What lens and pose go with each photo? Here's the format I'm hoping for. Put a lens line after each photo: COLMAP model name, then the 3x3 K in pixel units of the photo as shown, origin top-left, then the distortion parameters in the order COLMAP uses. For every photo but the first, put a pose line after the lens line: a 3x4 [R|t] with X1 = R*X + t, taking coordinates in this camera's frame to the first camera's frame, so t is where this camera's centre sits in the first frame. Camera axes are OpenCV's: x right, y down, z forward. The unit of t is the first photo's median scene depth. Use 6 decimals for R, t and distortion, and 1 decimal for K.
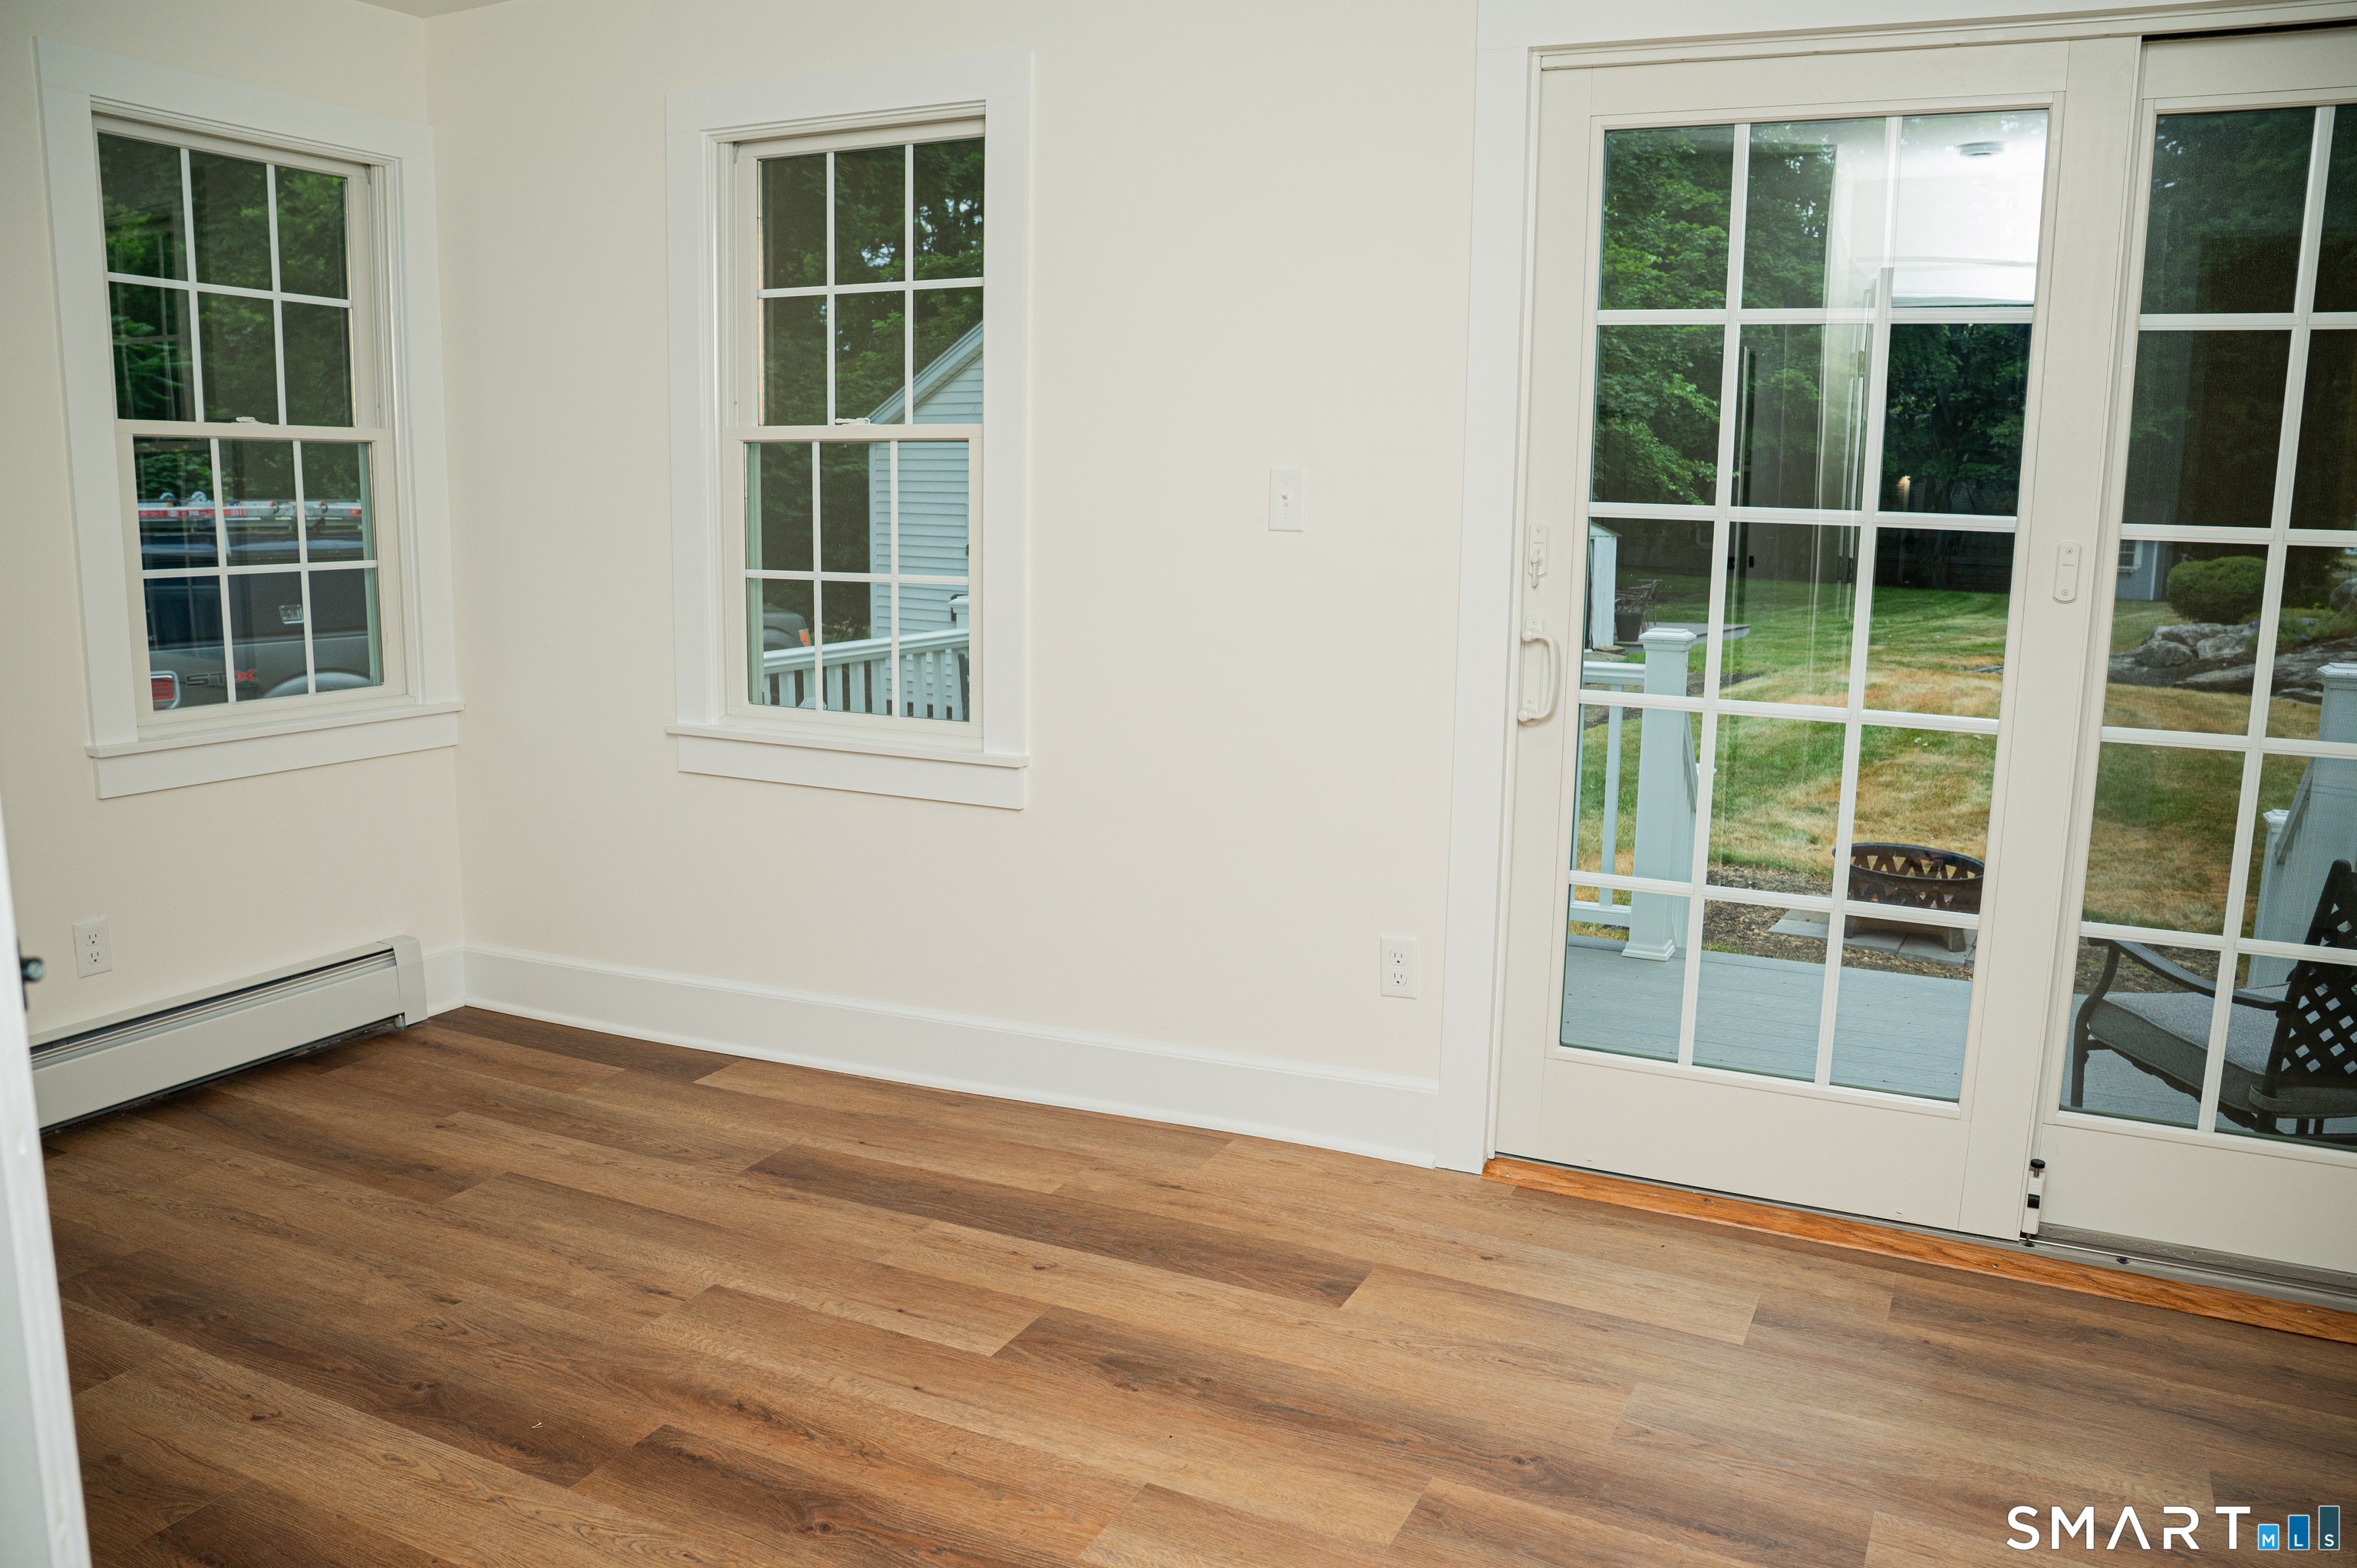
lens RADIAL K [[1704.6, 0, 1187.4], [0, 1704.6, 783.8], [0, 0, 1]] dist [-0.142414, 0.094044]
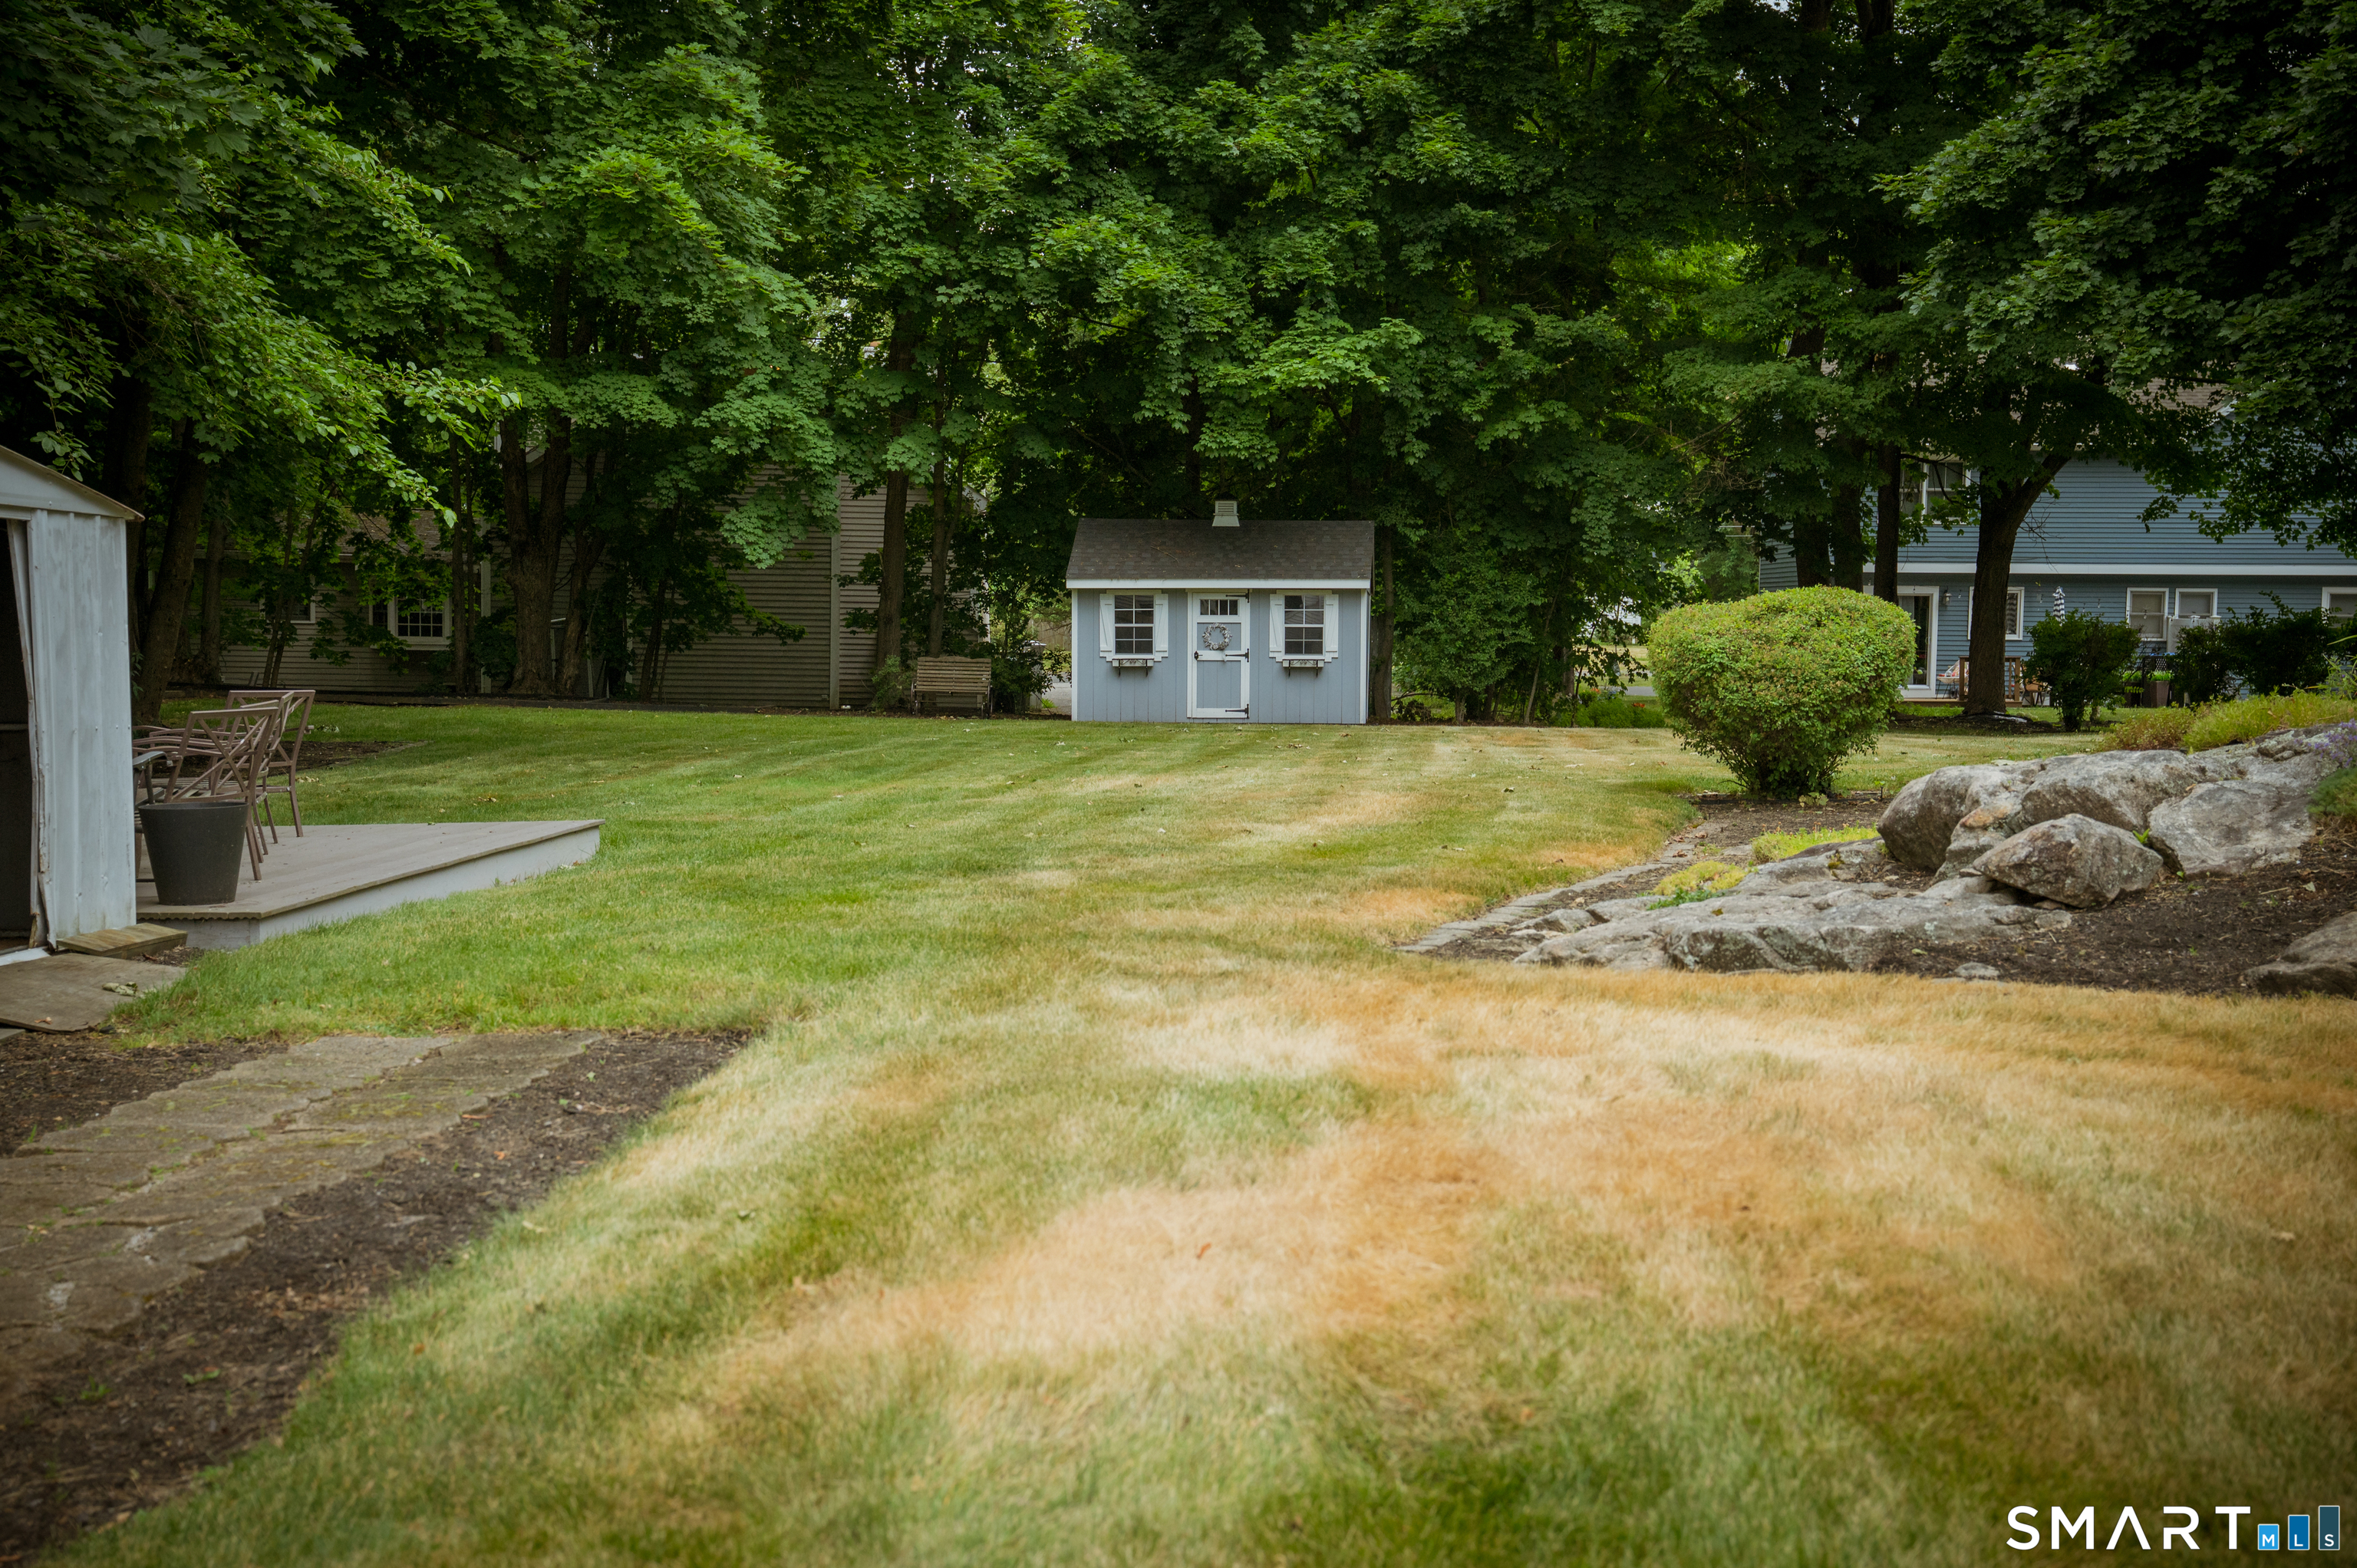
lens RADIAL K [[3367.7, 0, 1171.0], [0, 3367.7, 805.9], [0, 0, 1]] dist [0.191523, 0.033124]
pose [[0.867978, -0.035971, 0.495298, 0.088444], [0.084460, 0.993535, -0.075855, -0.032174], [-0.489367, 0.107673, 0.865405, 0.314740]]
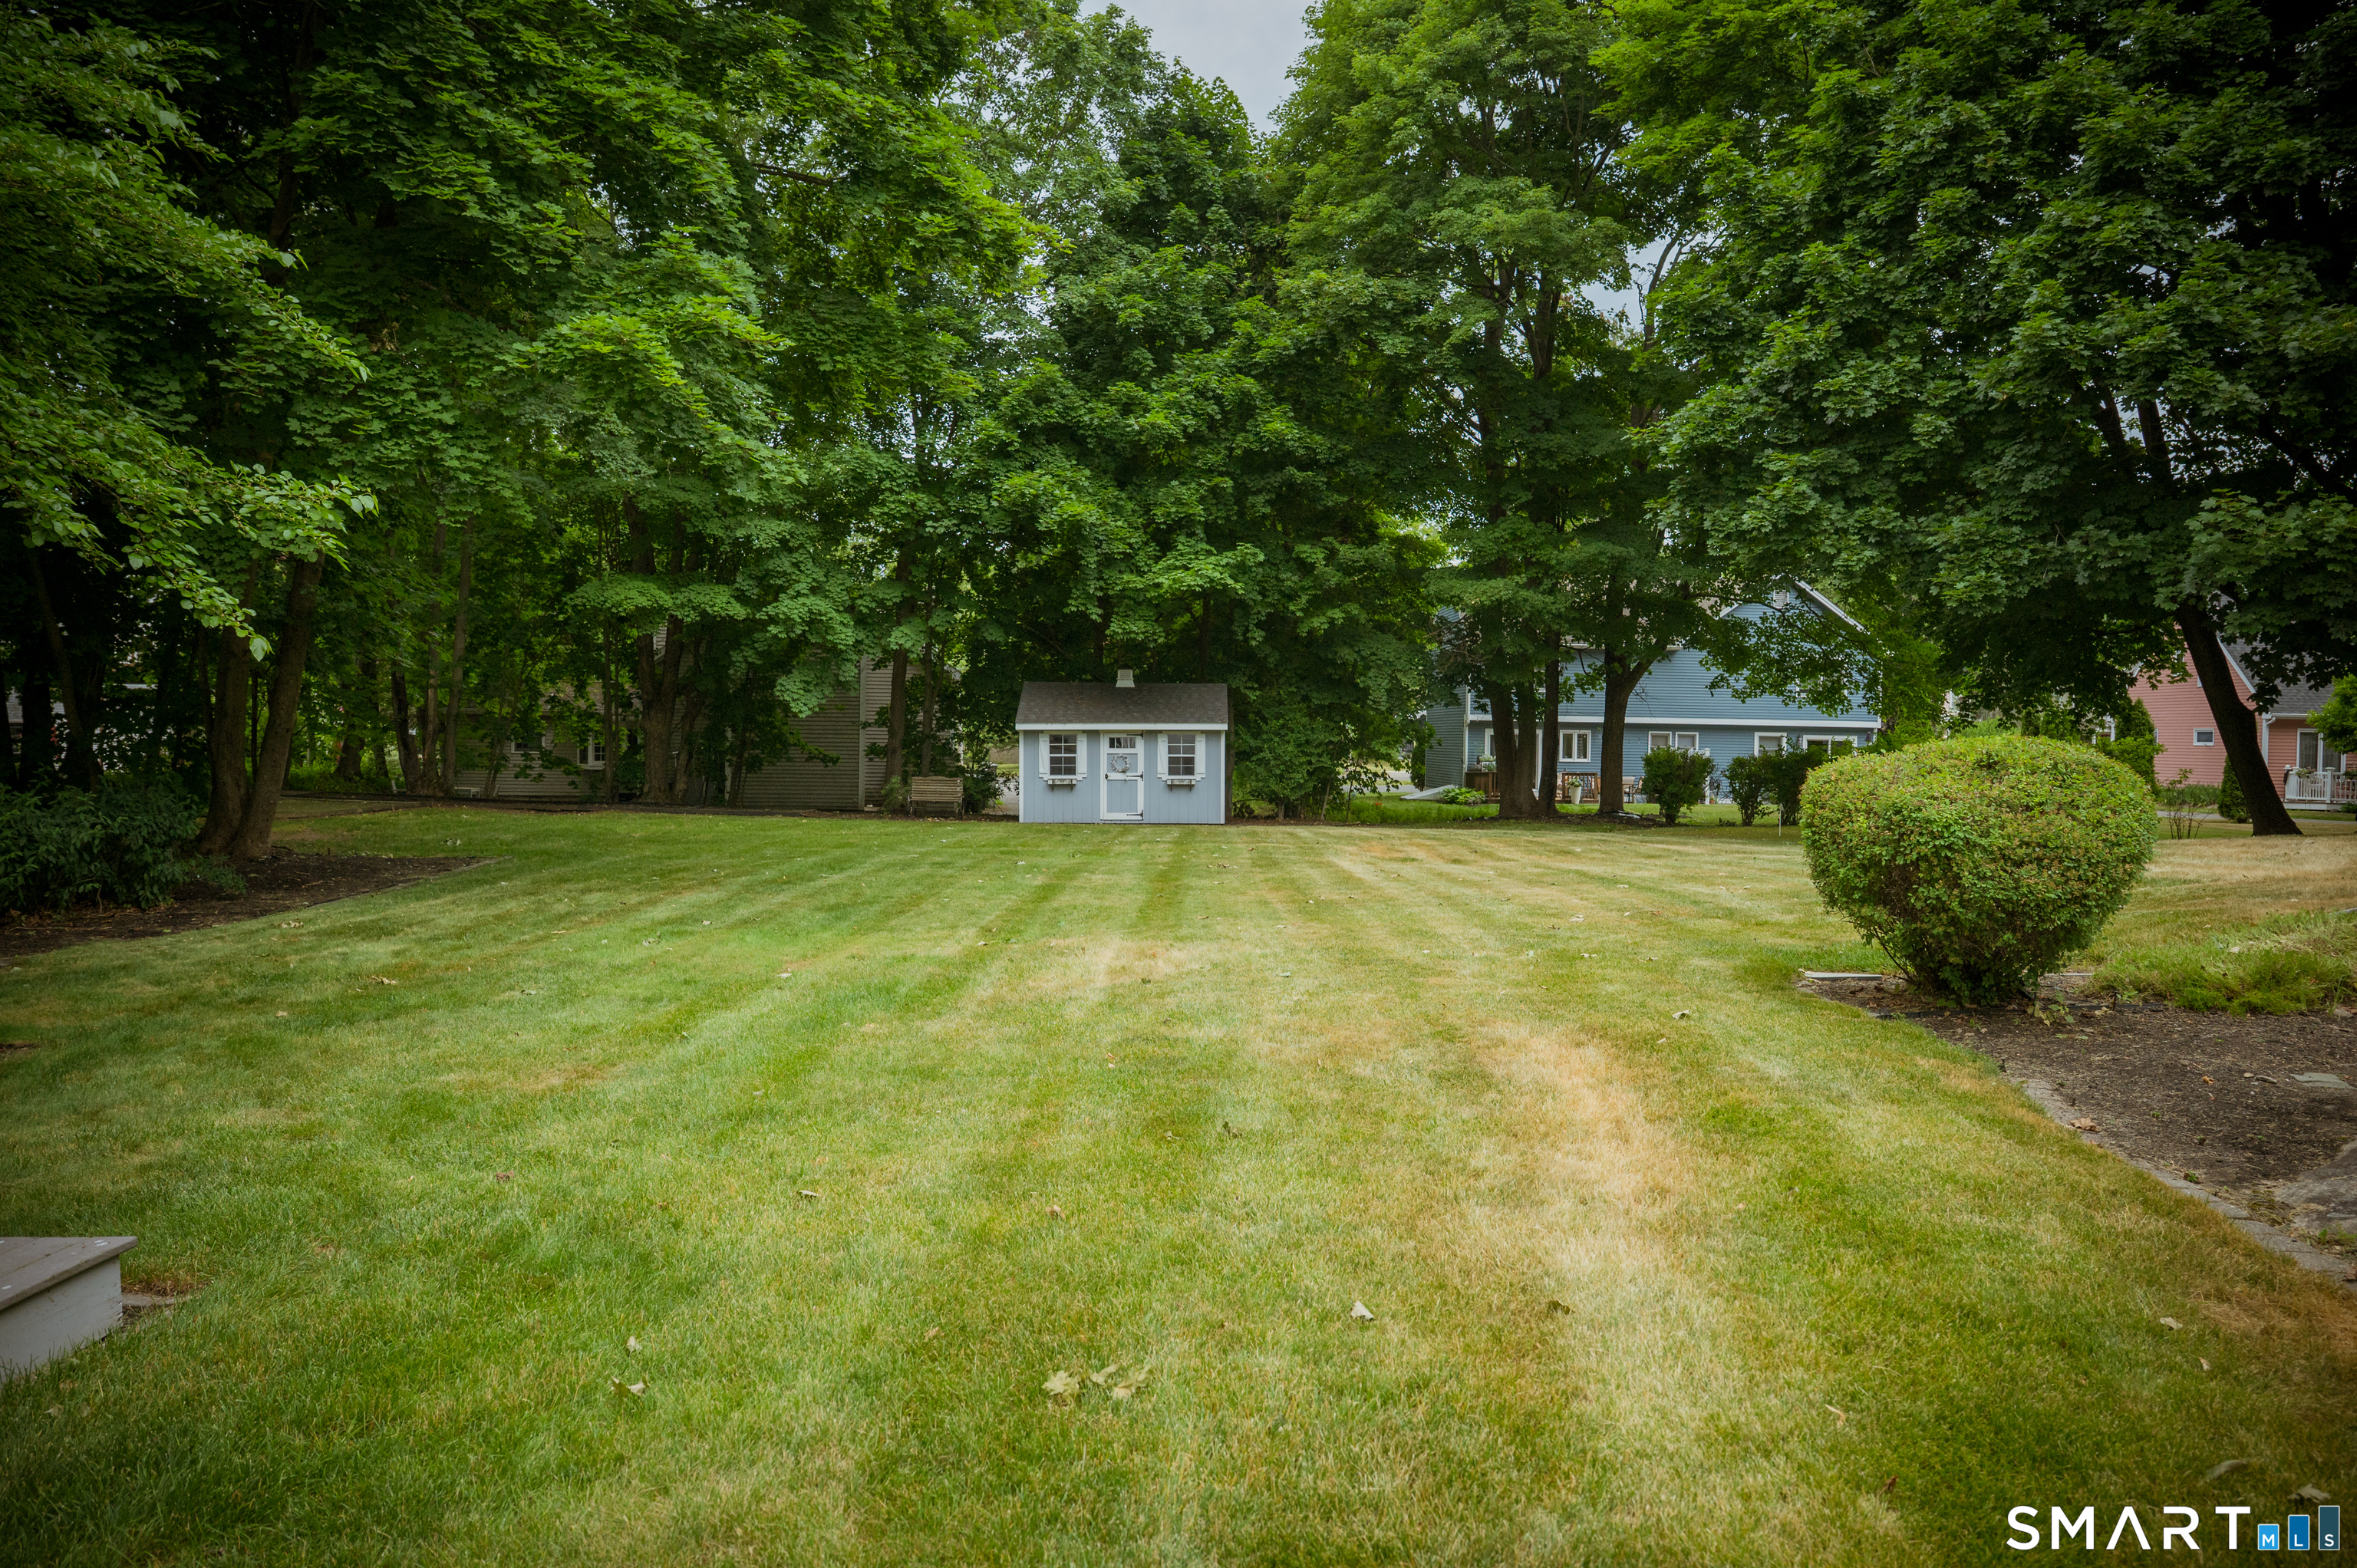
lens RADIAL K [[1806.4, 0, 1229.3], [0, 1806.4, 778.4], [0, 0, 1]] dist [-0.144749, 0.102476]
pose [[0.818108, -0.019951, 0.574719, 0.274733], [0.097251, 0.989803, -0.104076, -0.092358], [-0.566782, 0.141038, 0.811706, 0.678172]]
